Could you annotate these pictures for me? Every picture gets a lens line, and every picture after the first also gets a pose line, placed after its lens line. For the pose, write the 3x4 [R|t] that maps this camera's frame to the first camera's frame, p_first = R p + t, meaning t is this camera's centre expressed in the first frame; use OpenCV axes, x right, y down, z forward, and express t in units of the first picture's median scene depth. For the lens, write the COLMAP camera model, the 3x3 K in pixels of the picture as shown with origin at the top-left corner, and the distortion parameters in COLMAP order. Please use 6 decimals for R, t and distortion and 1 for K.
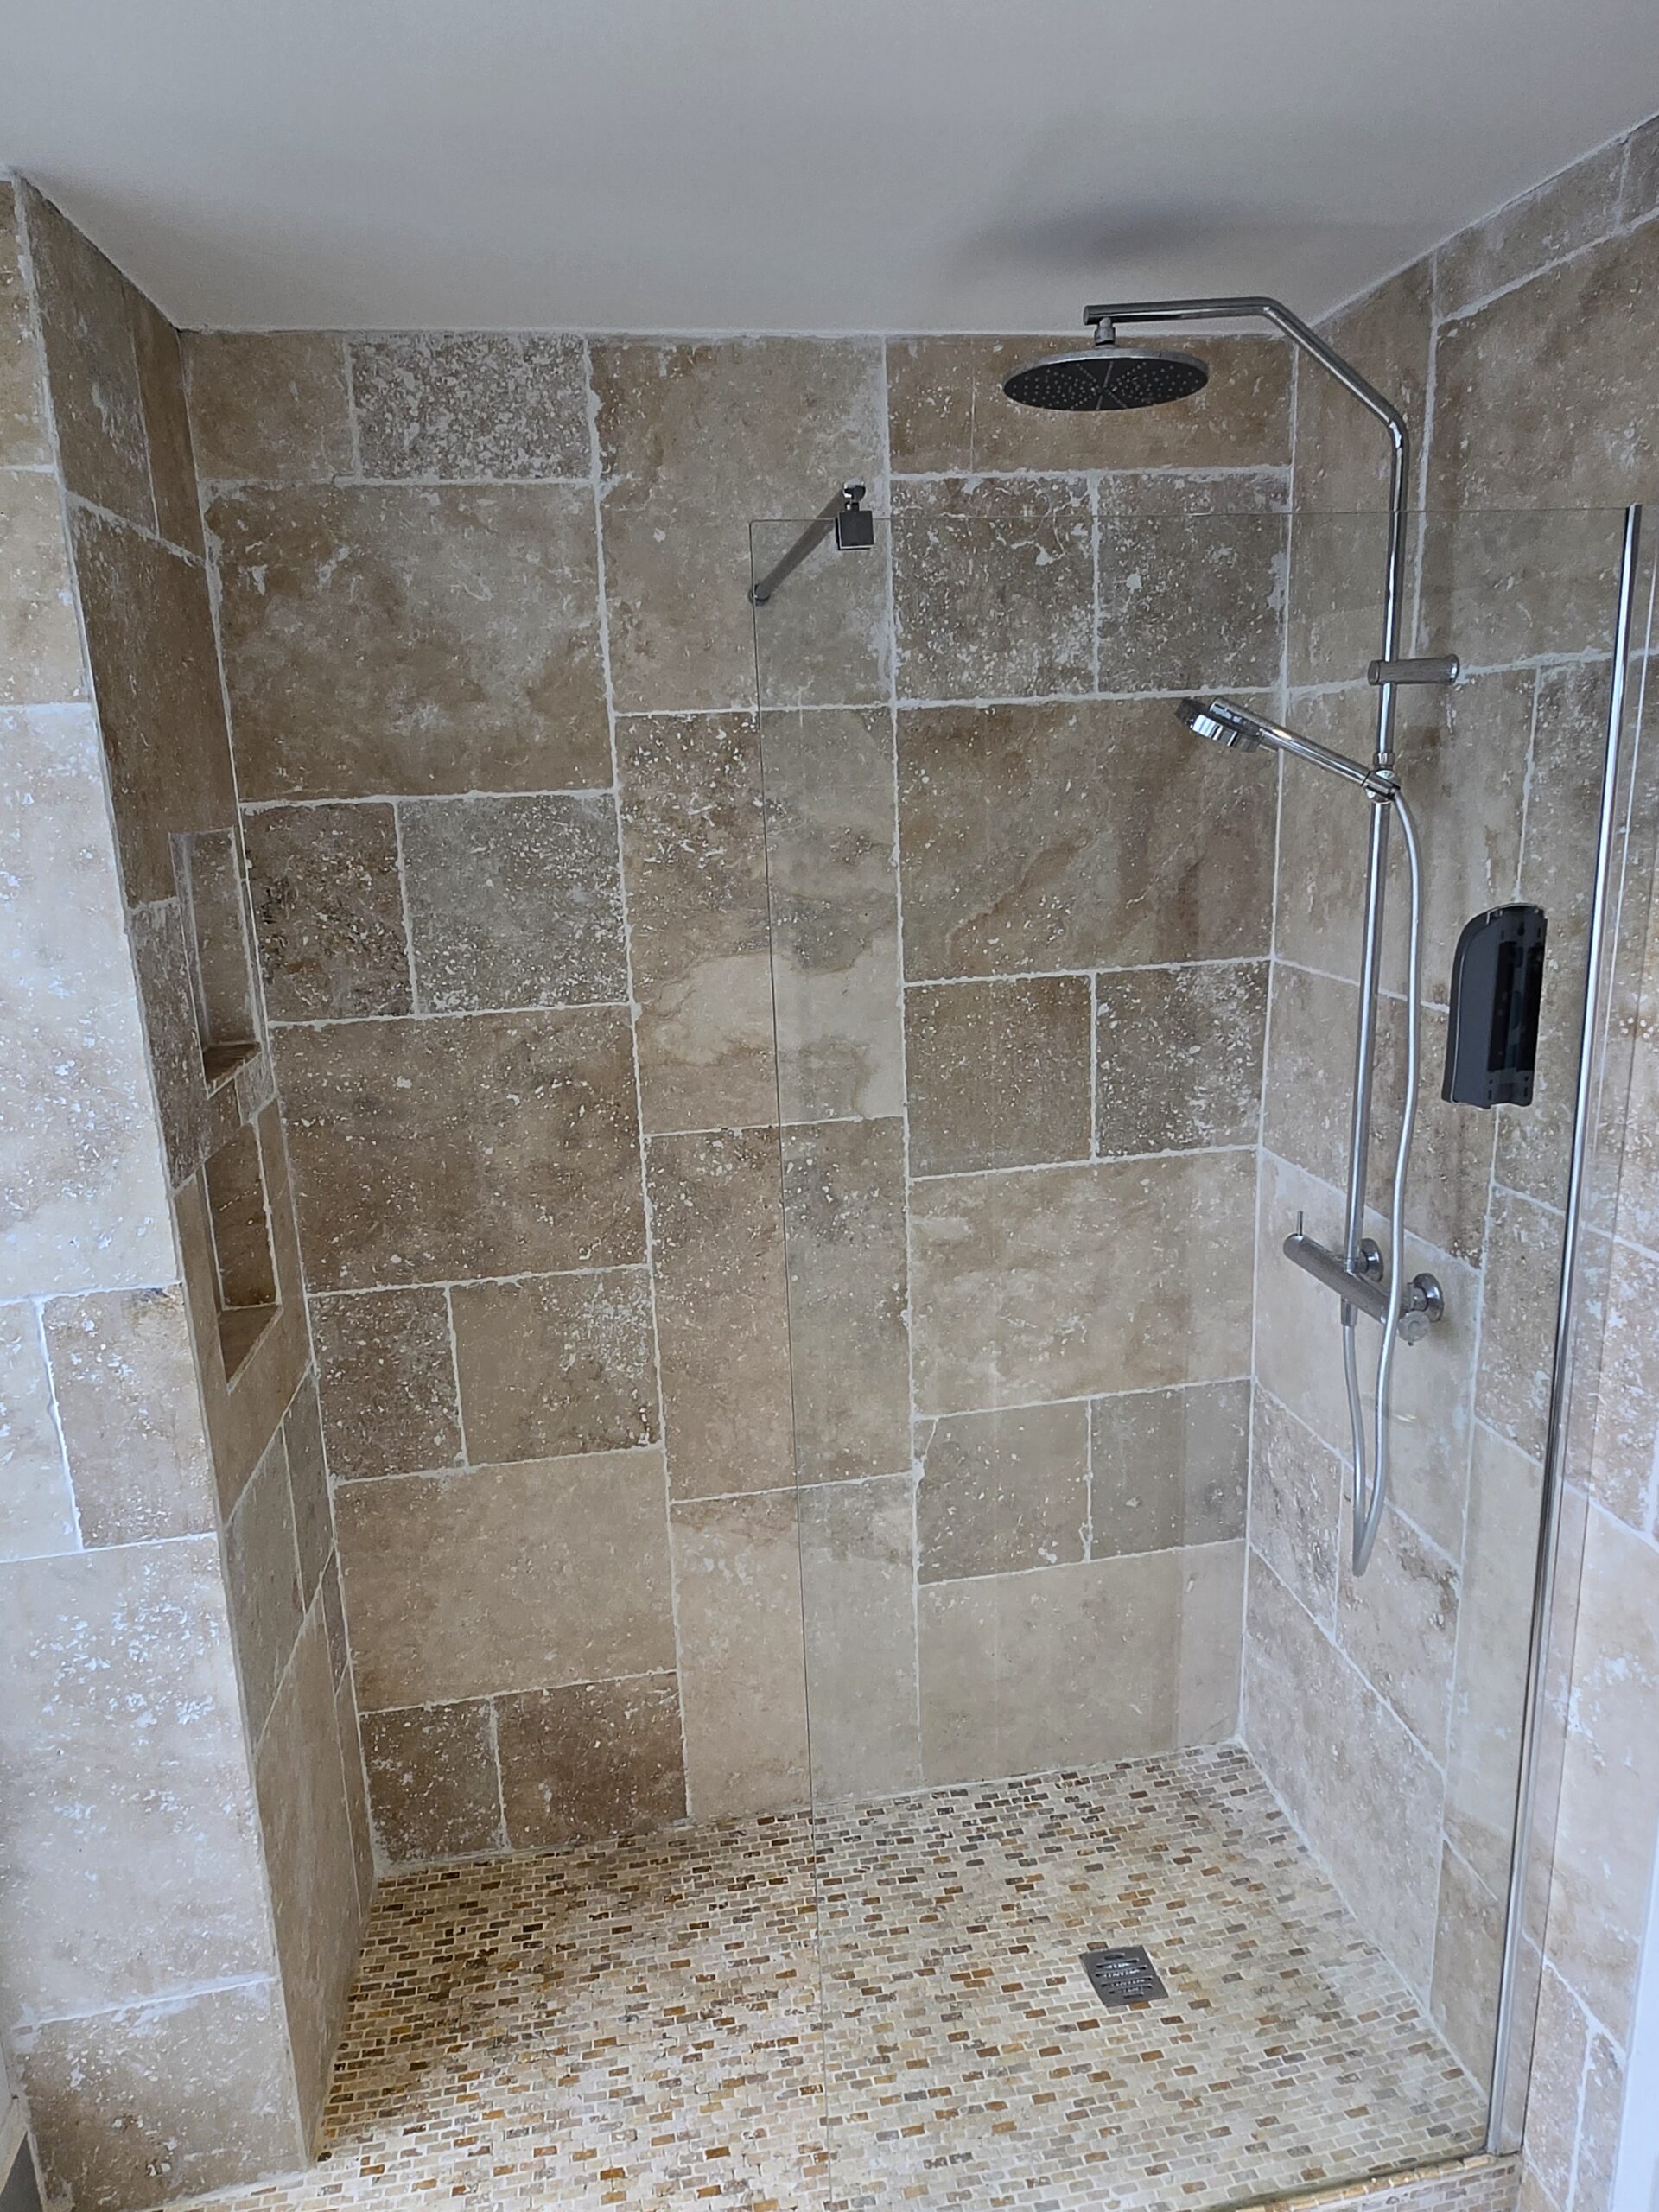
lens RADIAL K [[1416.5, 0, 833.6], [0, 1416.5, 1103.2], [0, 0, 1]] dist [-0.000301, -0.000042]
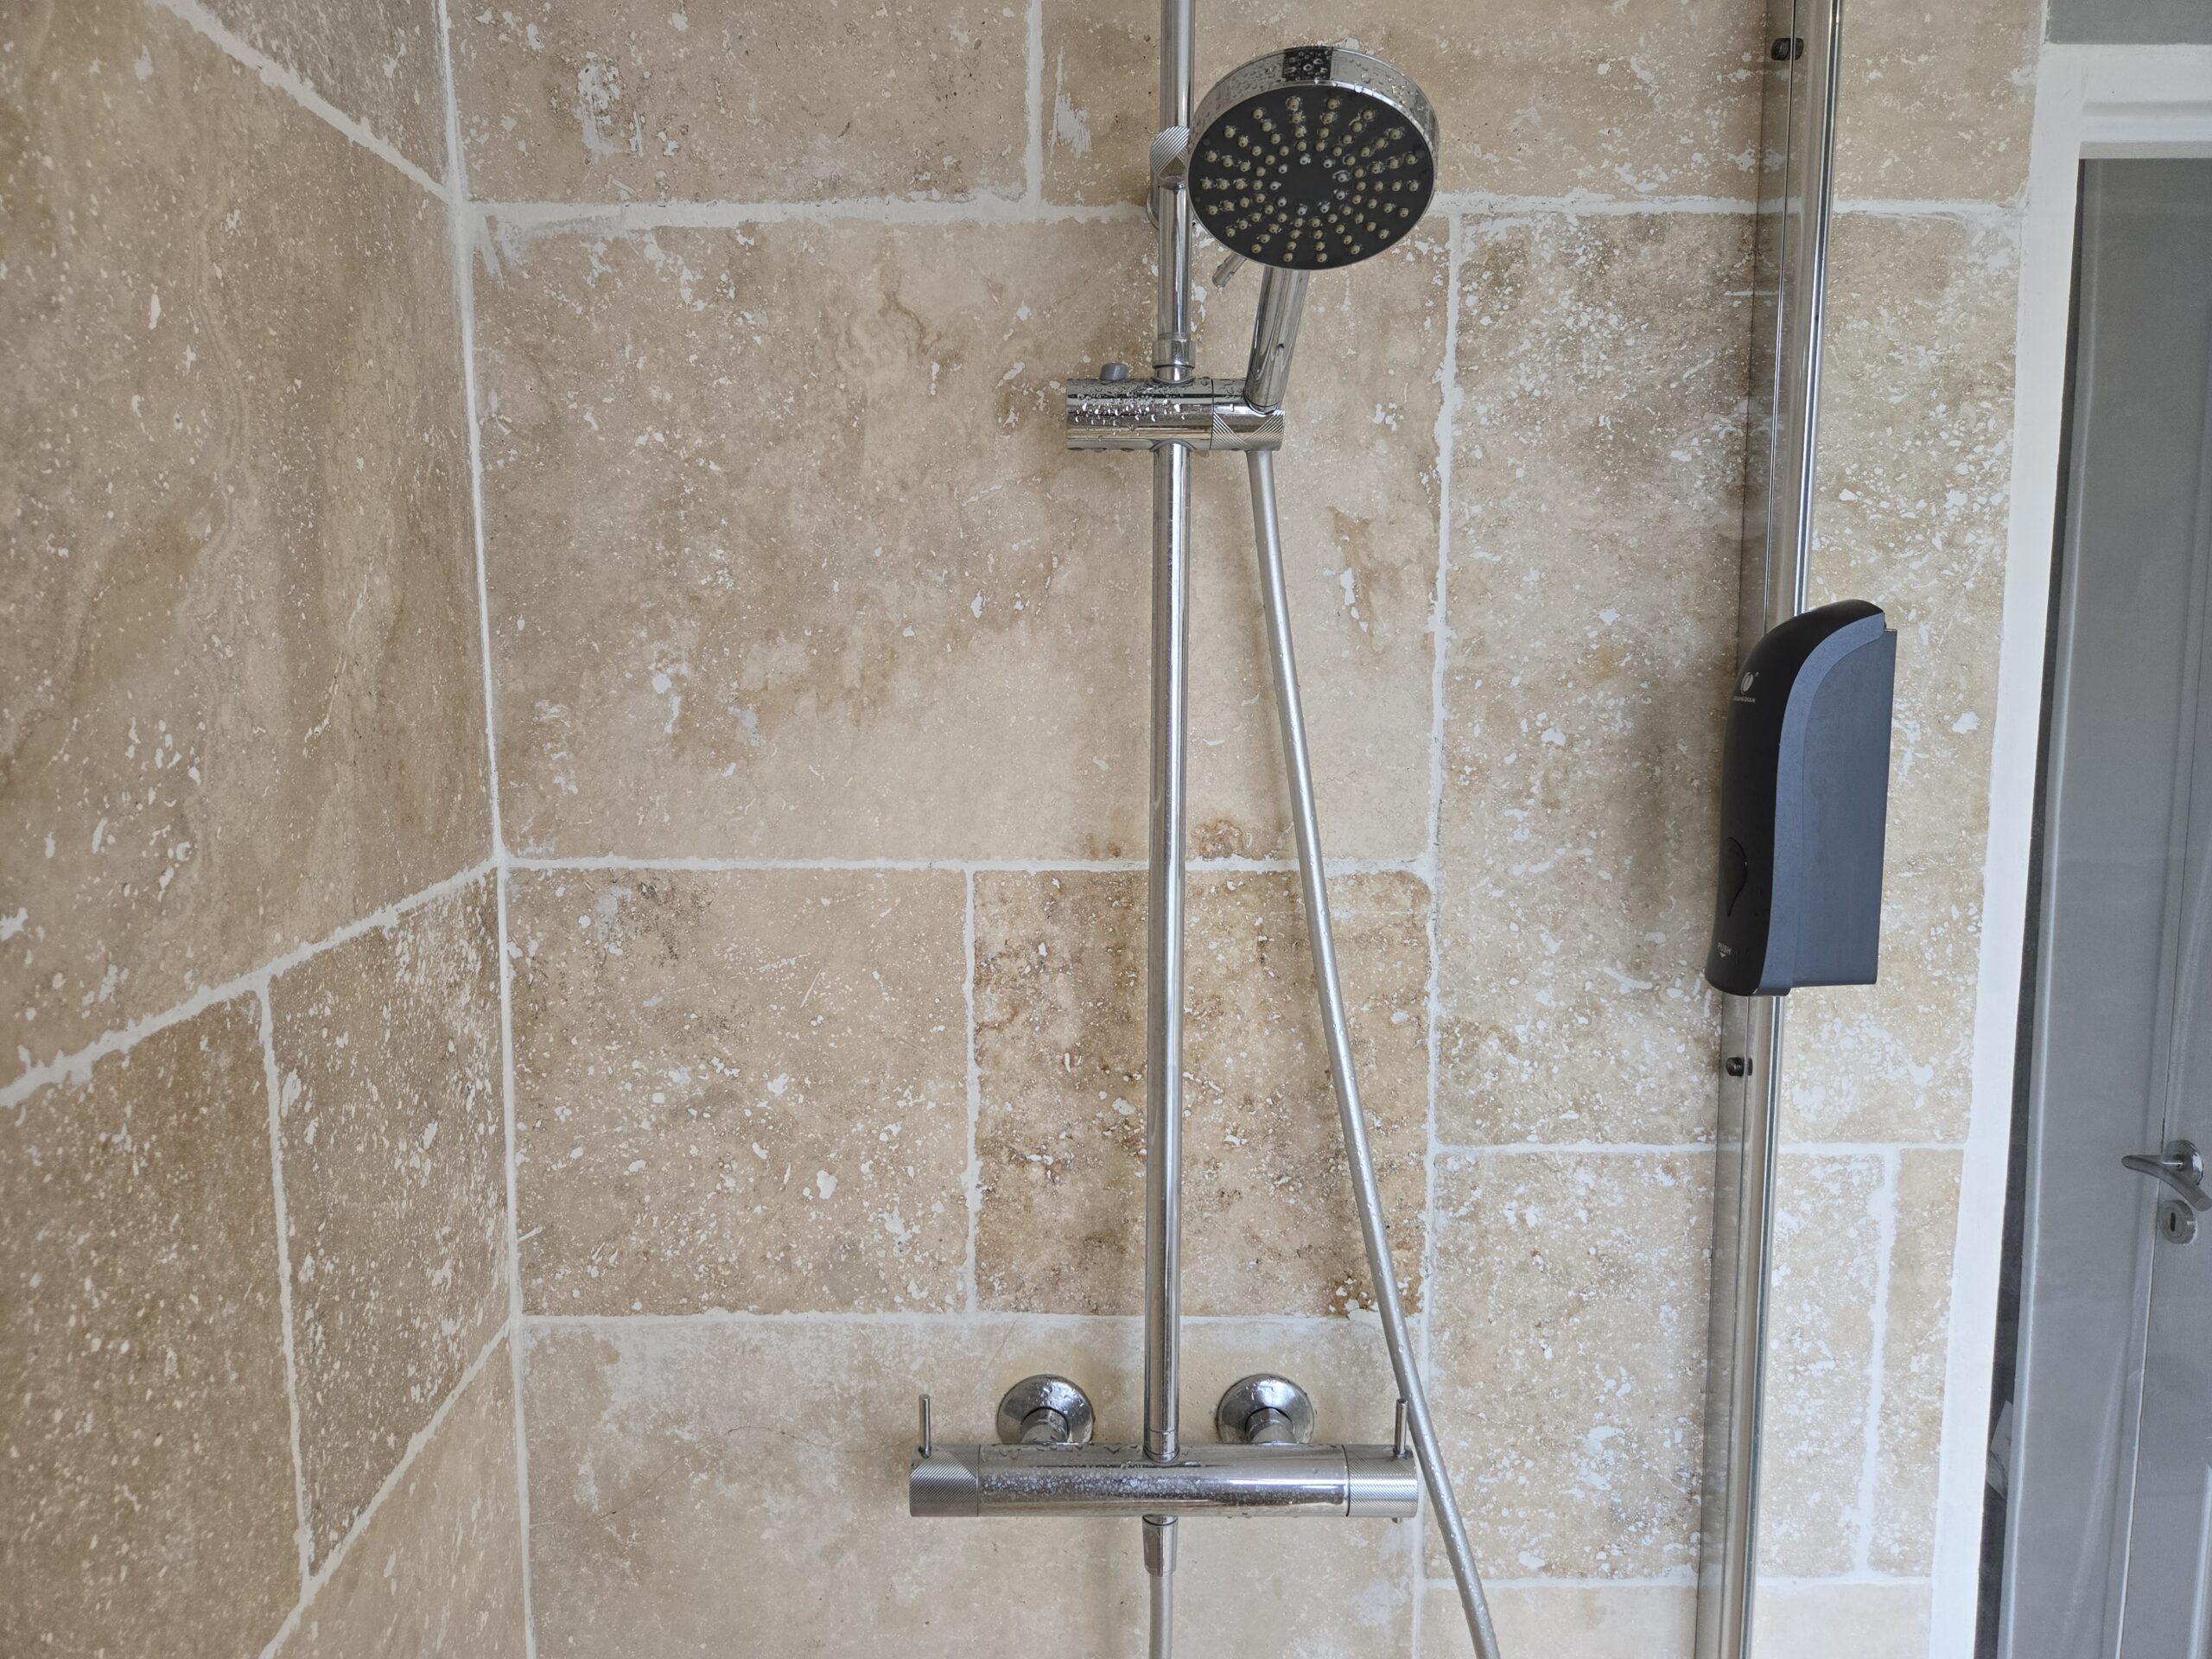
lens RADIAL K [[1494.5, 0, 1103.9], [0, 1494.5, 814.3], [0, 0, 1]] dist [0.036563, -0.006467]
pose [[0.166634, -0.095205, 0.981412, -0.111265], [0.227824, 0.972112, 0.055621, -0.126051], [-0.959338, 0.214321, 0.183677, 0.941756]]
